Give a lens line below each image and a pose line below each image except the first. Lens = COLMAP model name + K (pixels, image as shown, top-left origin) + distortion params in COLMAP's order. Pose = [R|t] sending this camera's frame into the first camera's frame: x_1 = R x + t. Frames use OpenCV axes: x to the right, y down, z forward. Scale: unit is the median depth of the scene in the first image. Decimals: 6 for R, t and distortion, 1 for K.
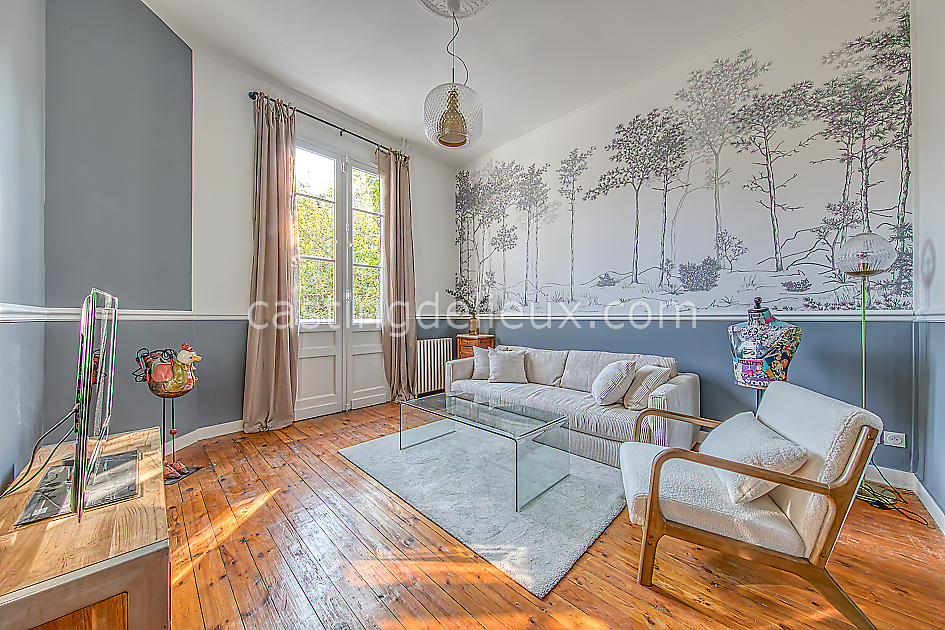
lens RADIAL K [[322.9, 0, 472.7], [0, 322.9, 313.6], [0, 0, 1]] dist [-0.000959, -0.000029]
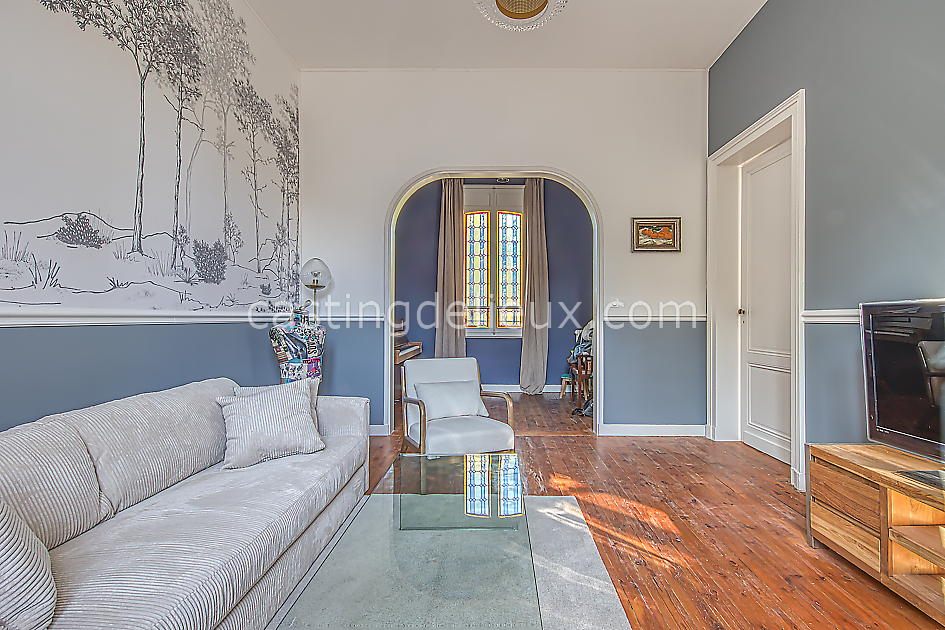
lens RADIAL K [[395.1, 0, 477.0], [0, 395.1, 316.5], [0, 0, 1]] dist [0.004625, -0.000117]
pose [[-0.665934, 0.004608, 0.745997, -0.374858], [-0.005702, 0.999920, -0.011266, 0.013105], [-0.745989, -0.011756, -0.665854, 1.146282]]
